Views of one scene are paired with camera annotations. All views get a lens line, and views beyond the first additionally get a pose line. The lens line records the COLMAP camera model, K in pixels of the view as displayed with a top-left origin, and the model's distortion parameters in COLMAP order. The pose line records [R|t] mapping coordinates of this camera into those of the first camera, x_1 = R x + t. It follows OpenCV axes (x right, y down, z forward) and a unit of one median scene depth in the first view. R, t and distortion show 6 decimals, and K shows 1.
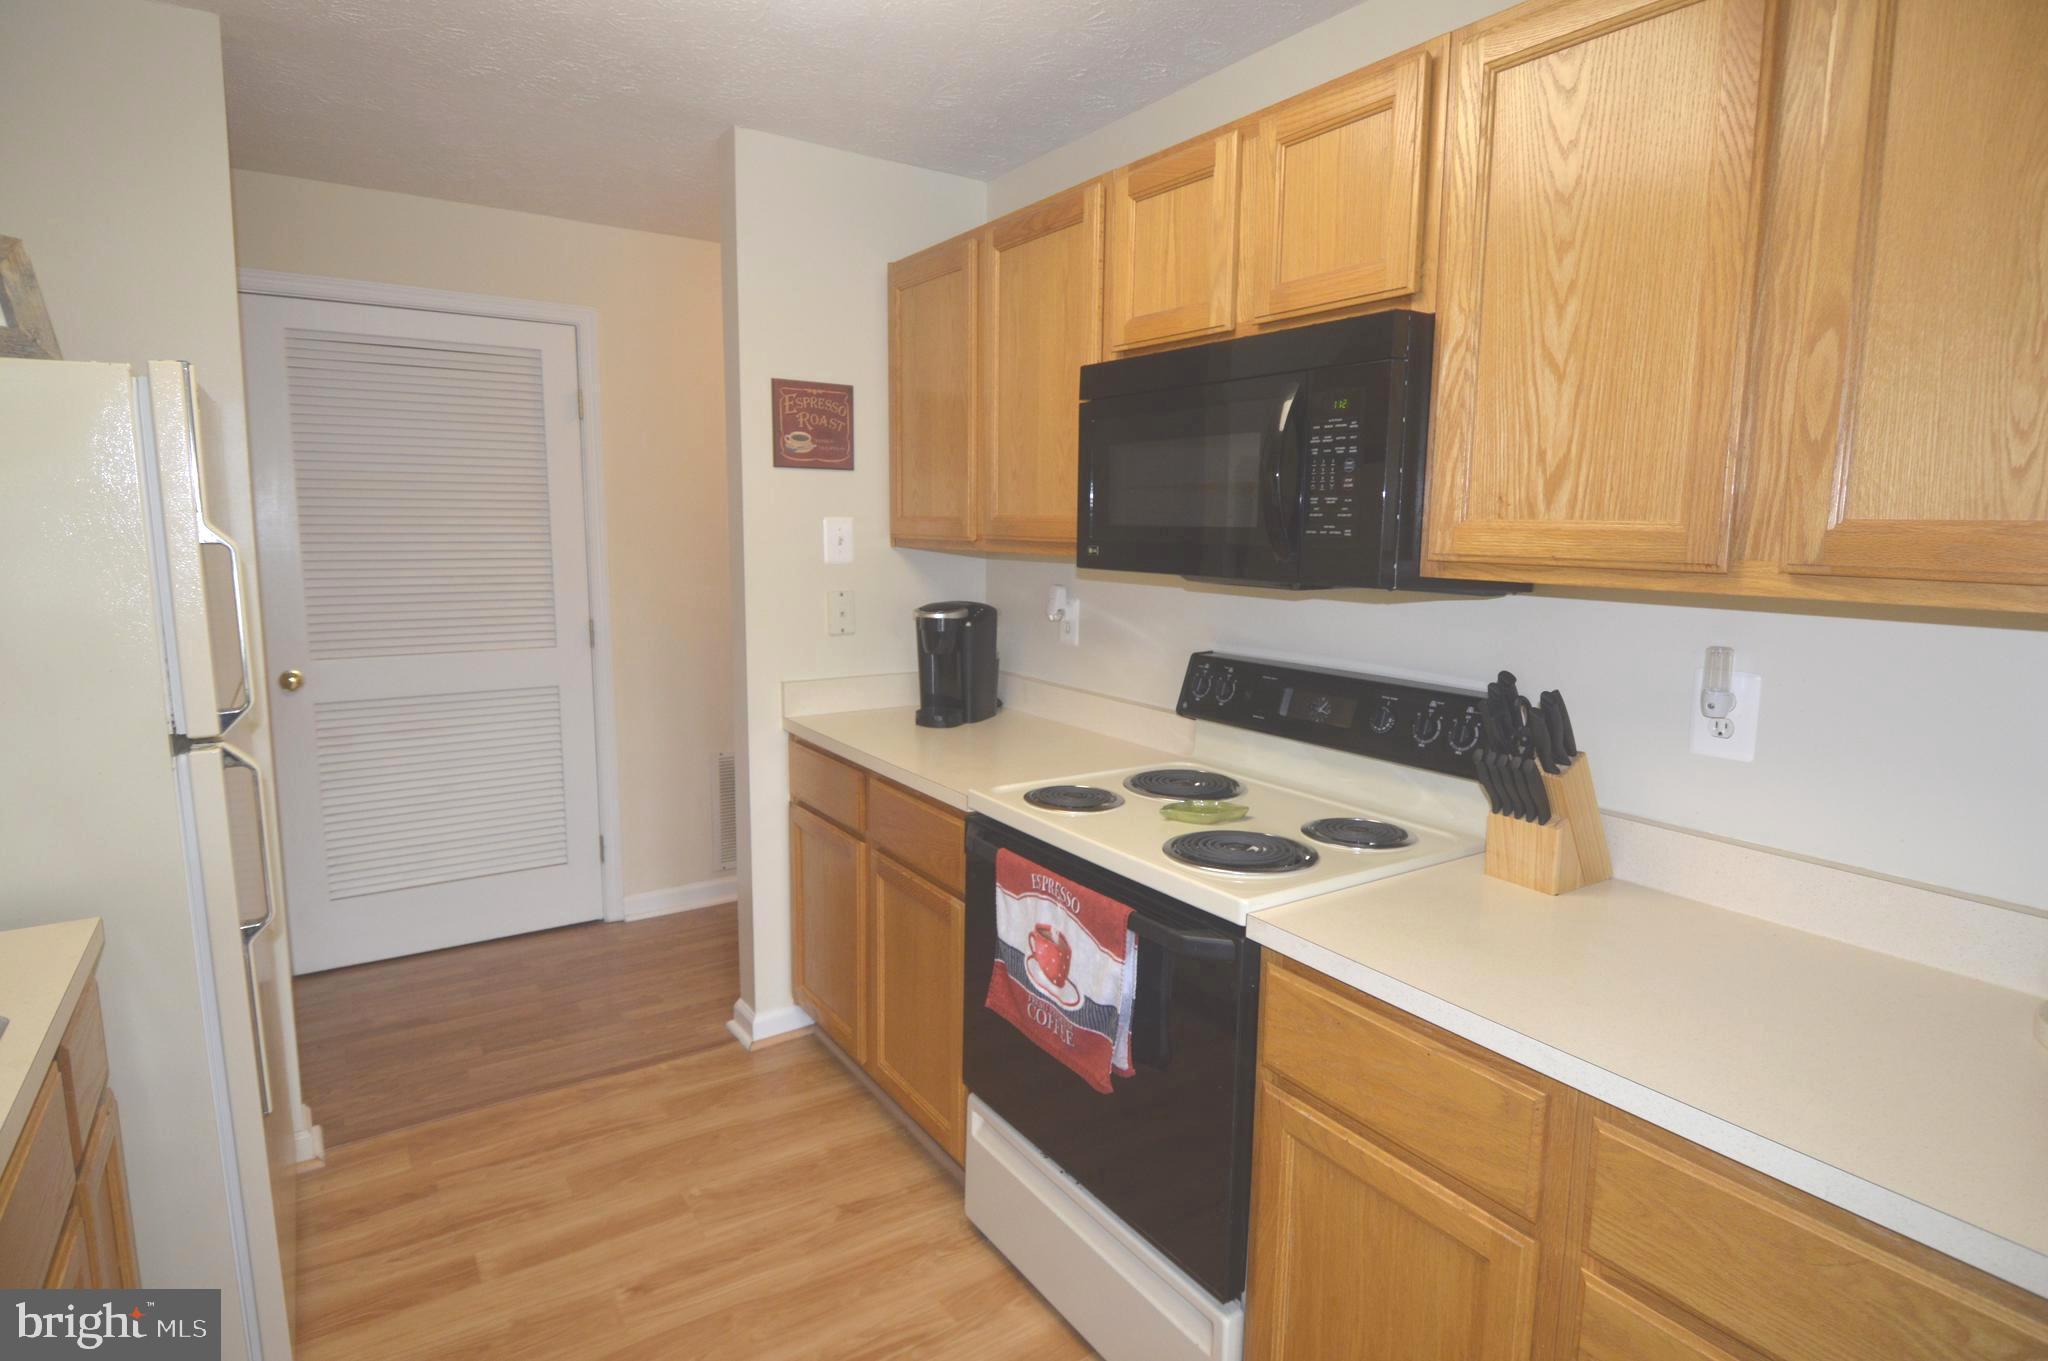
lens RADIAL K [[1087.0, 0, 1050.8], [0, 1087.0, 666.6], [0, 0, 1]] dist [0.018656, -0.028411]
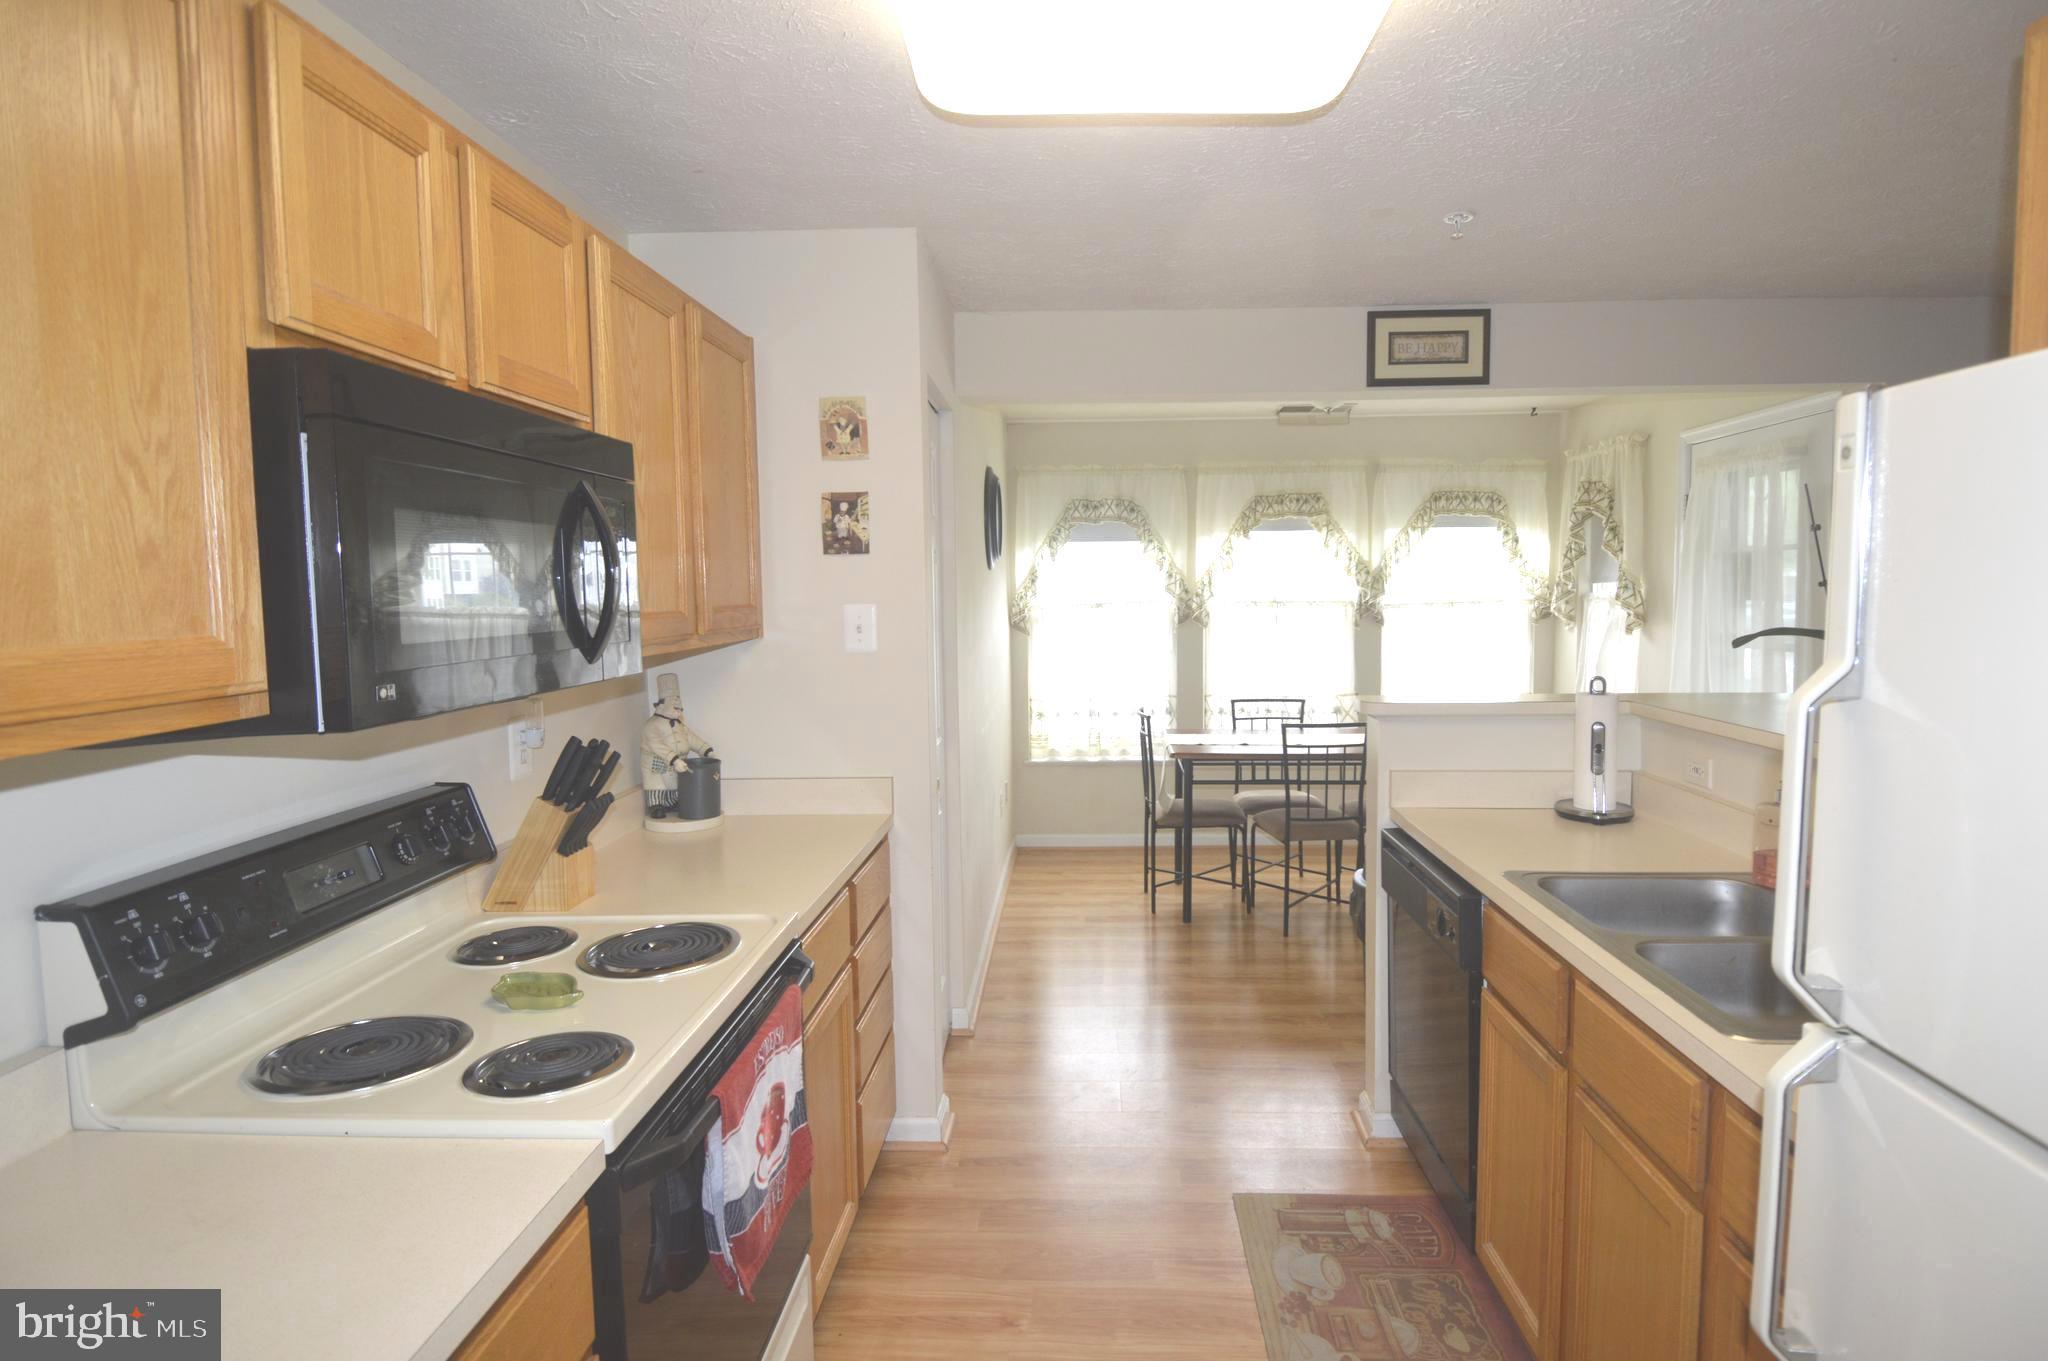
lens RADIAL K [[1090.0, 0, 1052.2], [0, 1090.0, 666.2], [0, 0, 1]] dist [0.018203, -0.031560]
pose [[-0.800755, -0.048046, 0.597063, -0.583248], [0.080387, 0.979141, 0.186604, -0.202298], [-0.593574, 0.197420, -0.780189, 1.263239]]
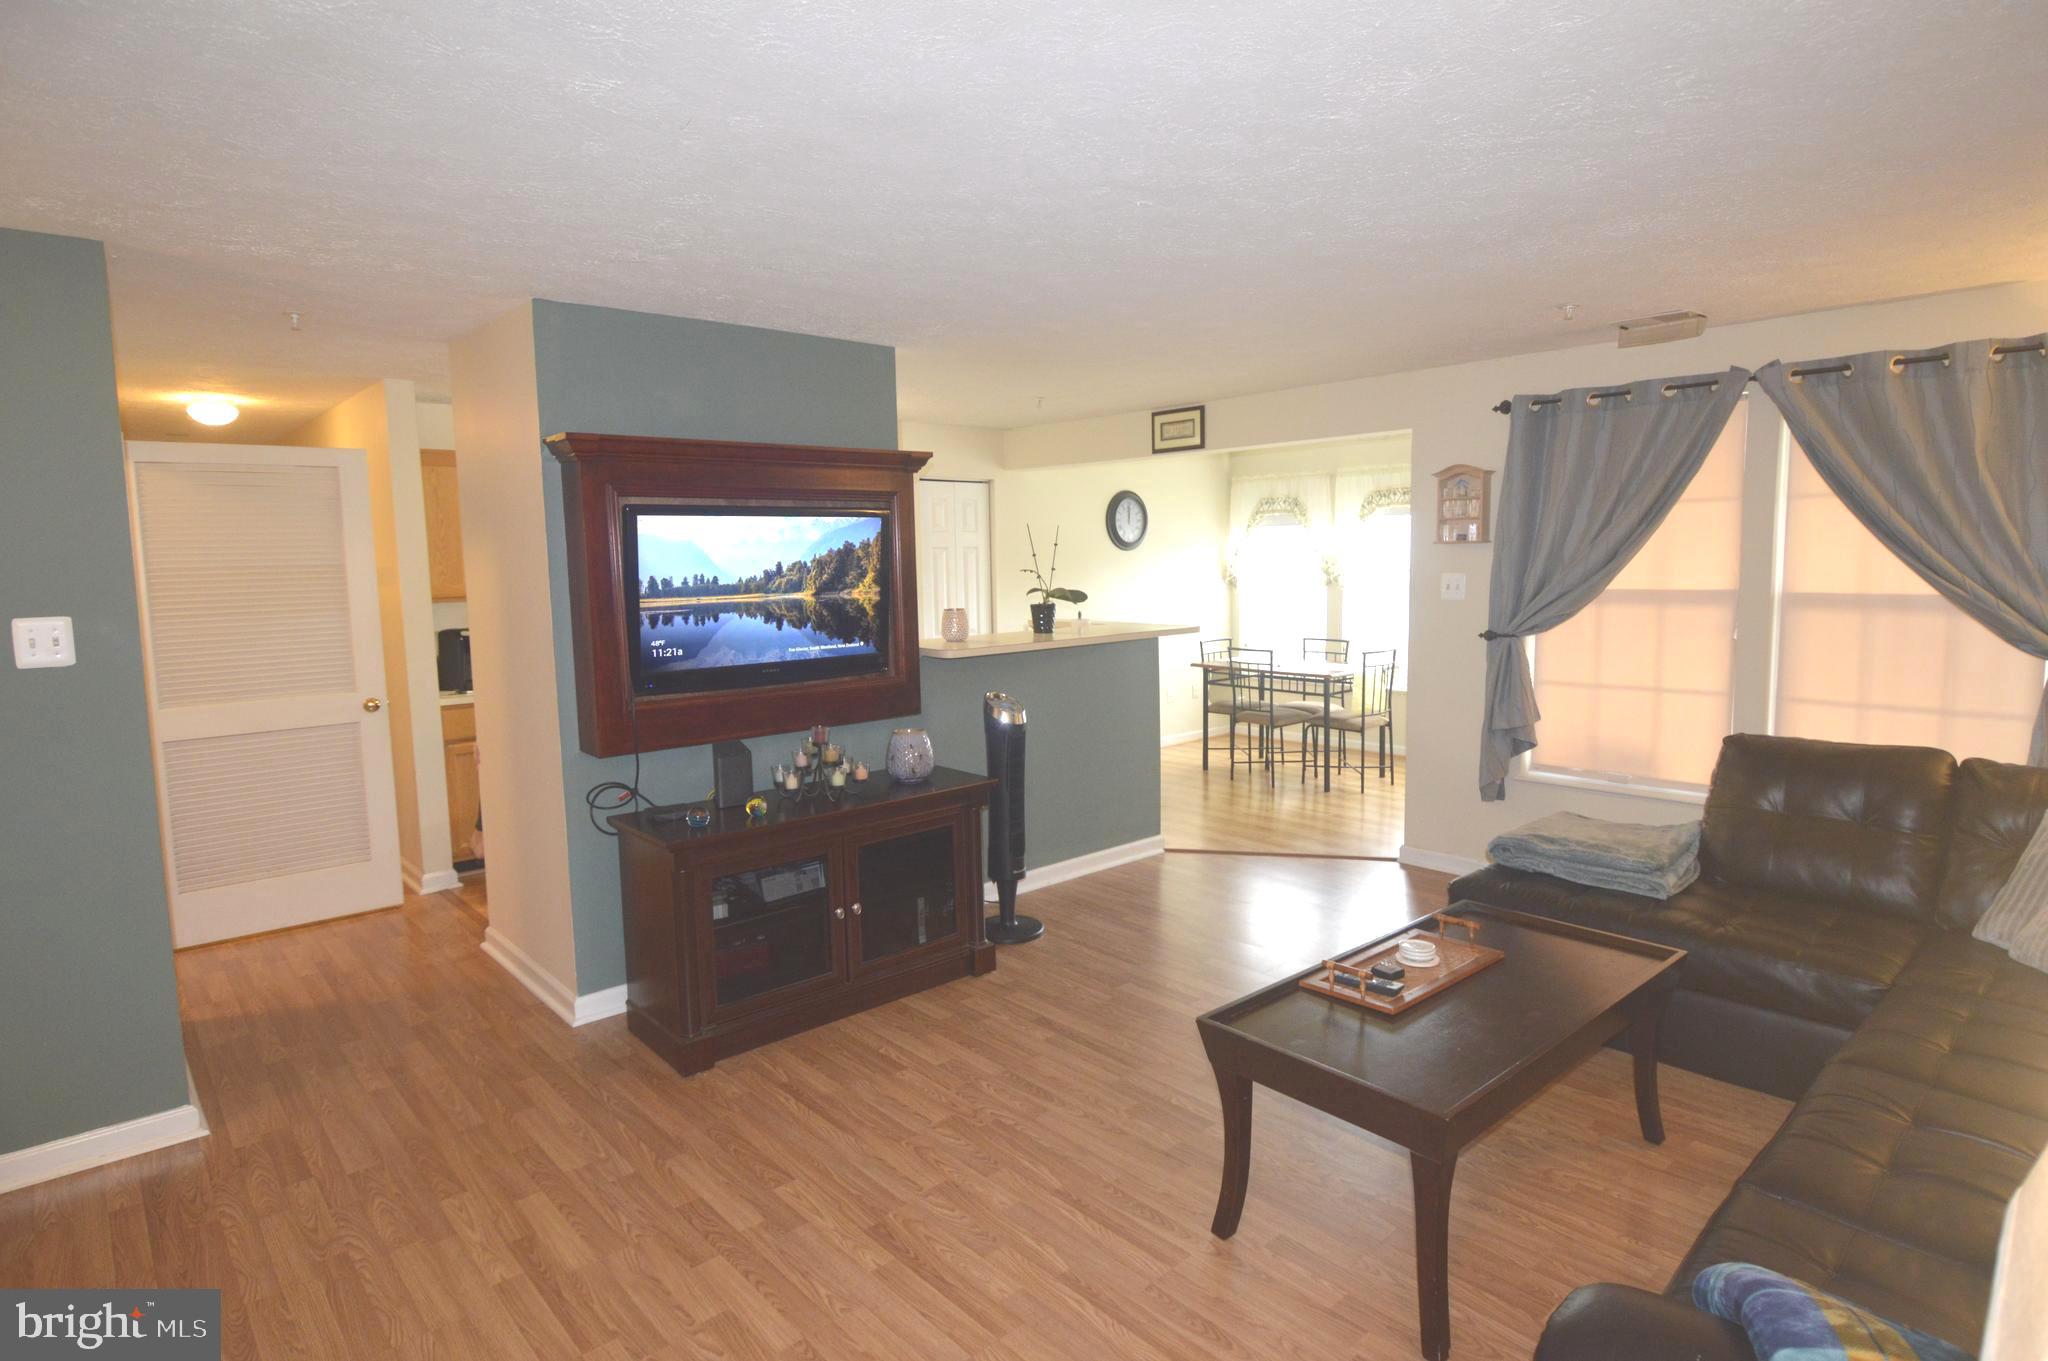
lens RADIAL K [[1087.0, 0, 1050.8], [0, 1087.0, 666.6], [0, 0, 1]] dist [0.018656, -0.028411]
pose [[-0.130756, -0.112271, 0.985037, -3.016711], [0.146973, 0.980394, 0.131252, -0.127438], [-0.980460, 0.161936, -0.111691, 0.280737]]
